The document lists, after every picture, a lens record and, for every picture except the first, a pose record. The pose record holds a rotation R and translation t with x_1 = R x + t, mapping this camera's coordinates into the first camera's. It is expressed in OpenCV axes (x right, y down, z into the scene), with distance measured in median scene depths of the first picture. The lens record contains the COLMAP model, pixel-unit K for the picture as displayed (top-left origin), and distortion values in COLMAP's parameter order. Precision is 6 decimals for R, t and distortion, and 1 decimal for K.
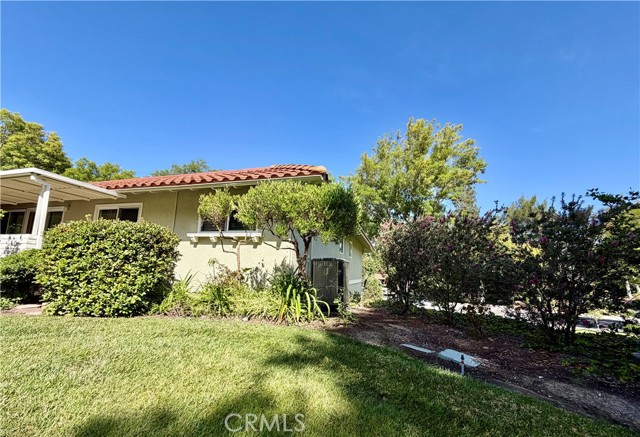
lens RADIAL K [[256.2, 0, 319.1], [0, 256.2, 240.0], [0, 0, 1]] dist [-0.000146, -0.000035]
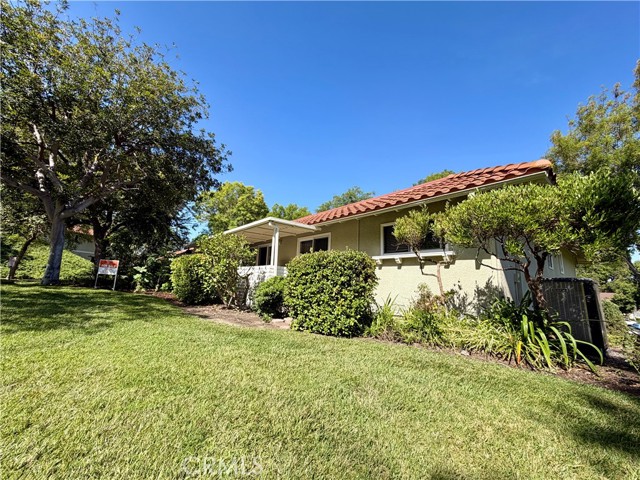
lens RADIAL K [[255.8, 0, 318.0], [0, 255.8, 240.7], [0, 0, 1]] dist [-0.001770, 0.000248]
pose [[0.835852, -0.097685, -0.540194, -0.179879], [0.064586, 0.994705, -0.079940, -0.028768], [0.545143, 0.031929, 0.837735, -0.008767]]
